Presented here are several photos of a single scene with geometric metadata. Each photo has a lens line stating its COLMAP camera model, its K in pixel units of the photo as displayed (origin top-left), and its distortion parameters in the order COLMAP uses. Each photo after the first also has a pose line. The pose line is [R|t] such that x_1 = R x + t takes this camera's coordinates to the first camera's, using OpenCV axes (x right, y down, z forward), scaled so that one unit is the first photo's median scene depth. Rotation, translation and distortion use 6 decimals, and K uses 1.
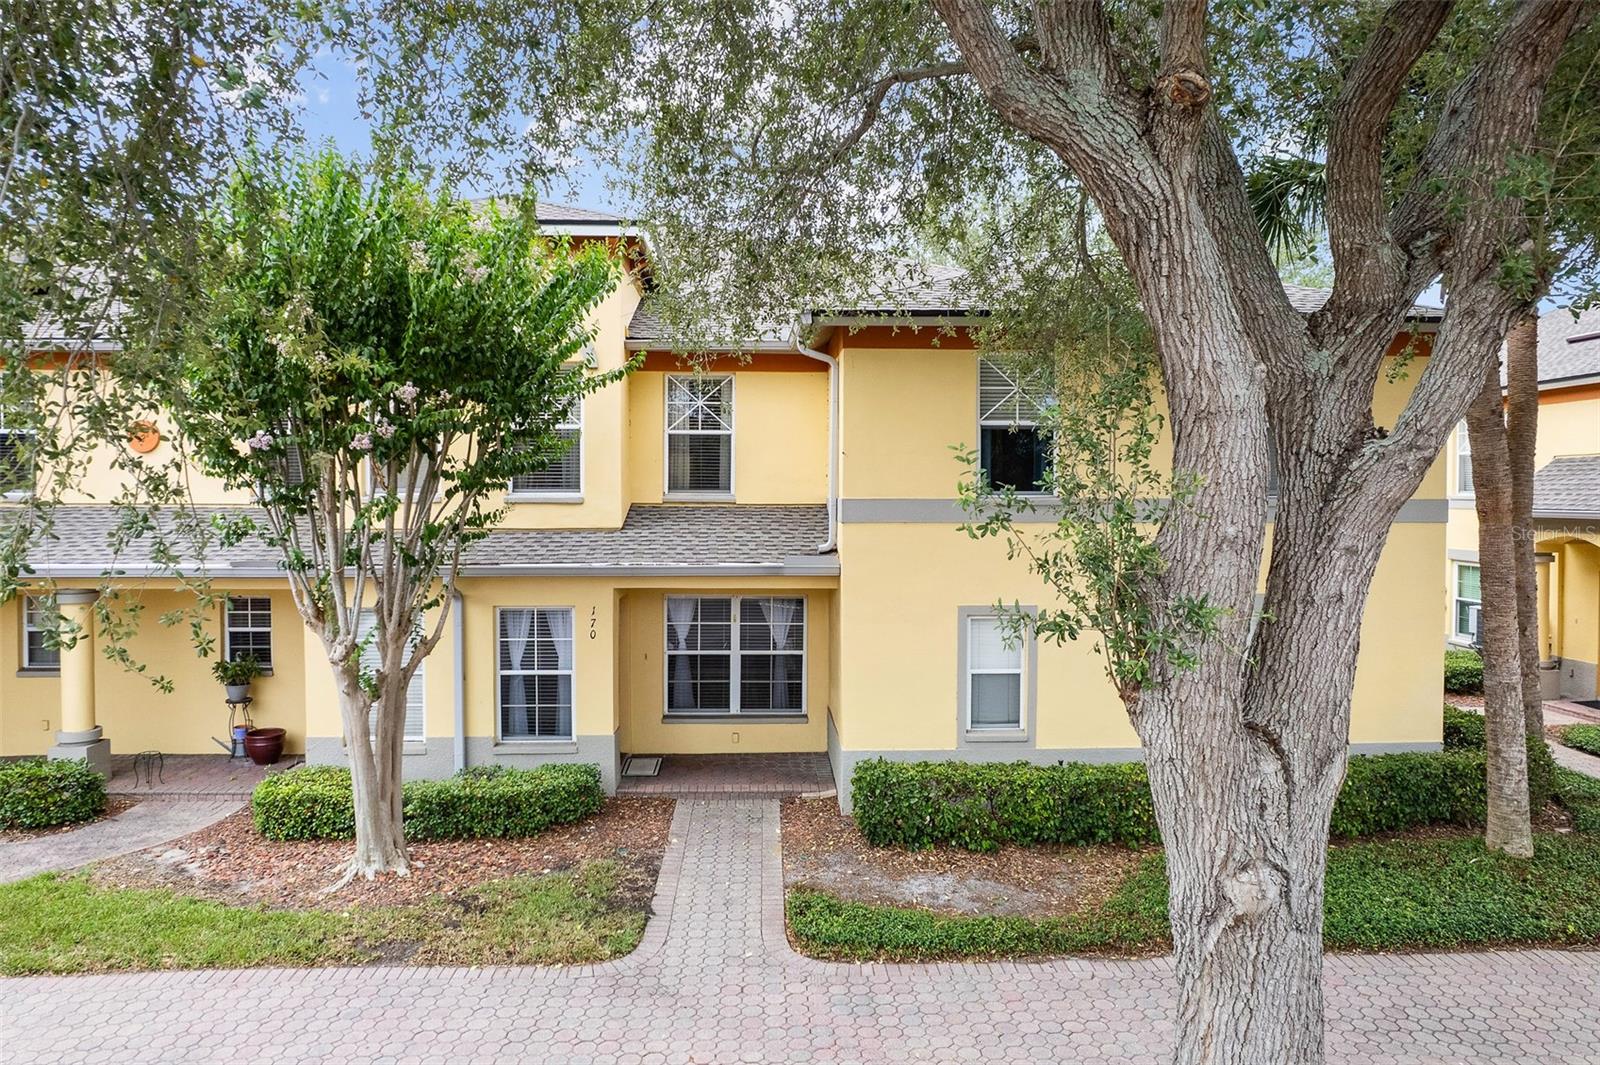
lens RADIAL K [[1041.0, 0, 796.2], [0, 1041.0, 543.8], [0, 0, 1]] dist [-0.034422, 0.006617]
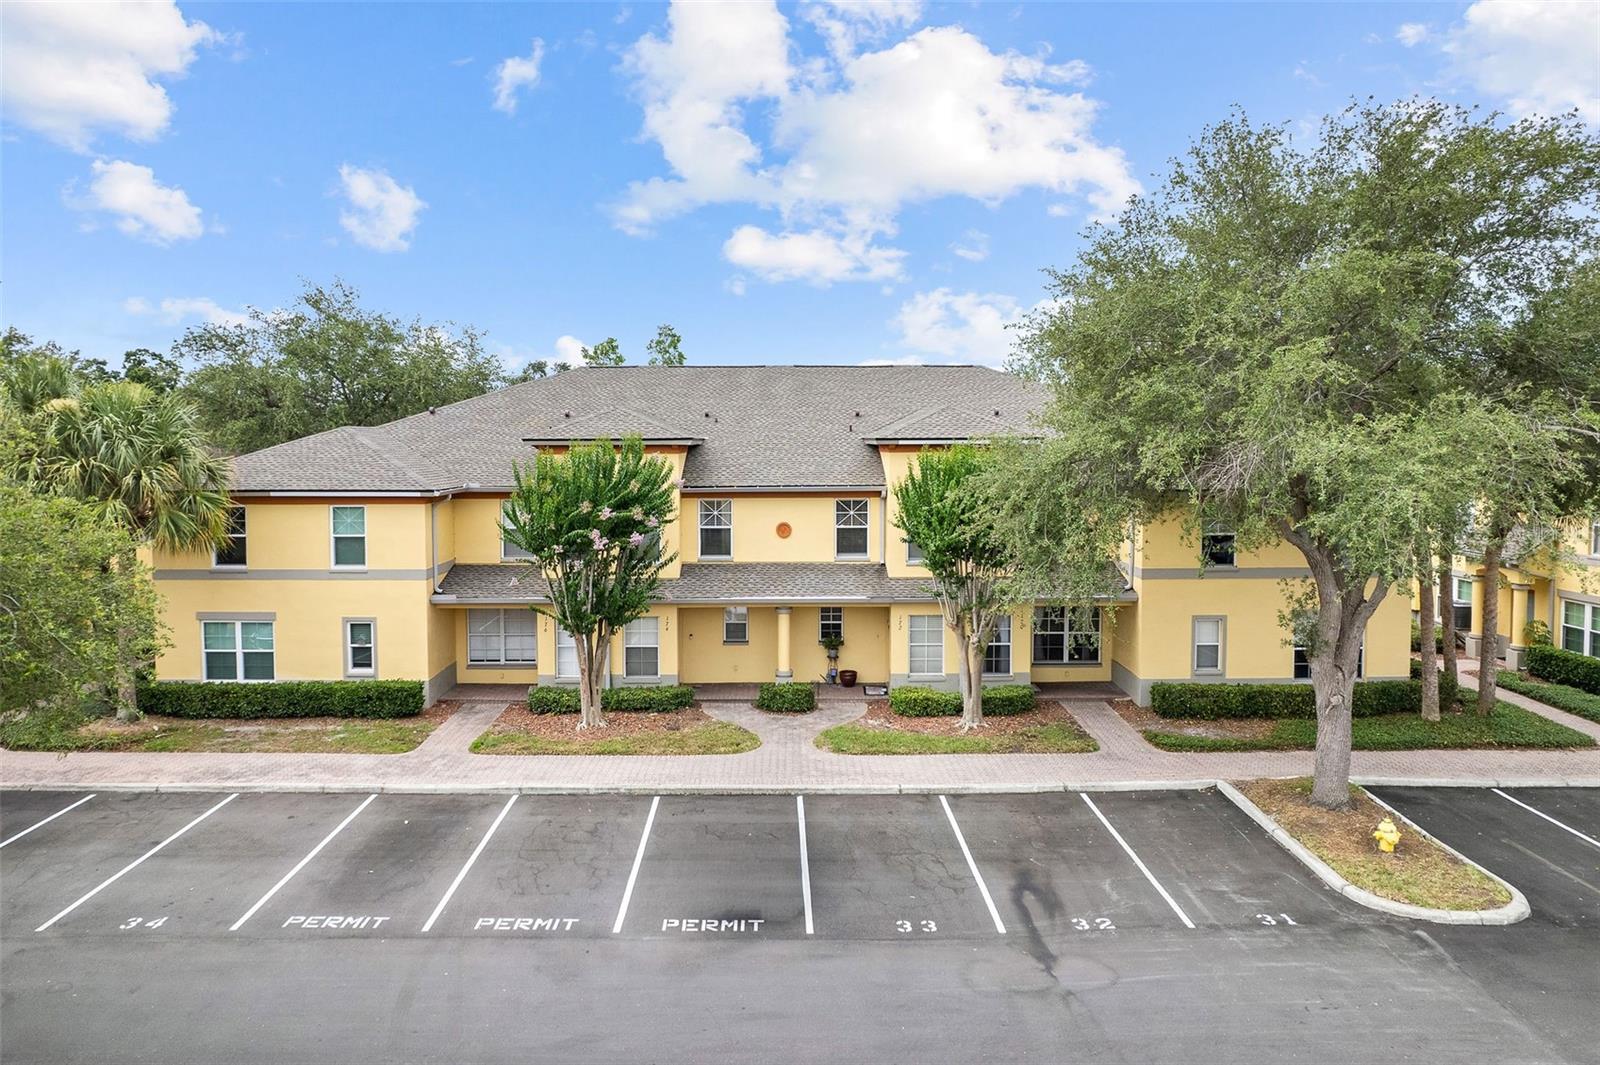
lens RADIAL K [[1041.0, 0, 805.3], [0, 1041.0, 520.8], [0, 0, 1]] dist [-0.034422, 0.006617]
pose [[0.999710, -0.002103, -0.023973, -0.697498], [0.002754, 0.999627, 0.027168, -0.230961], [0.023907, -0.027226, 0.999343, -1.398584]]
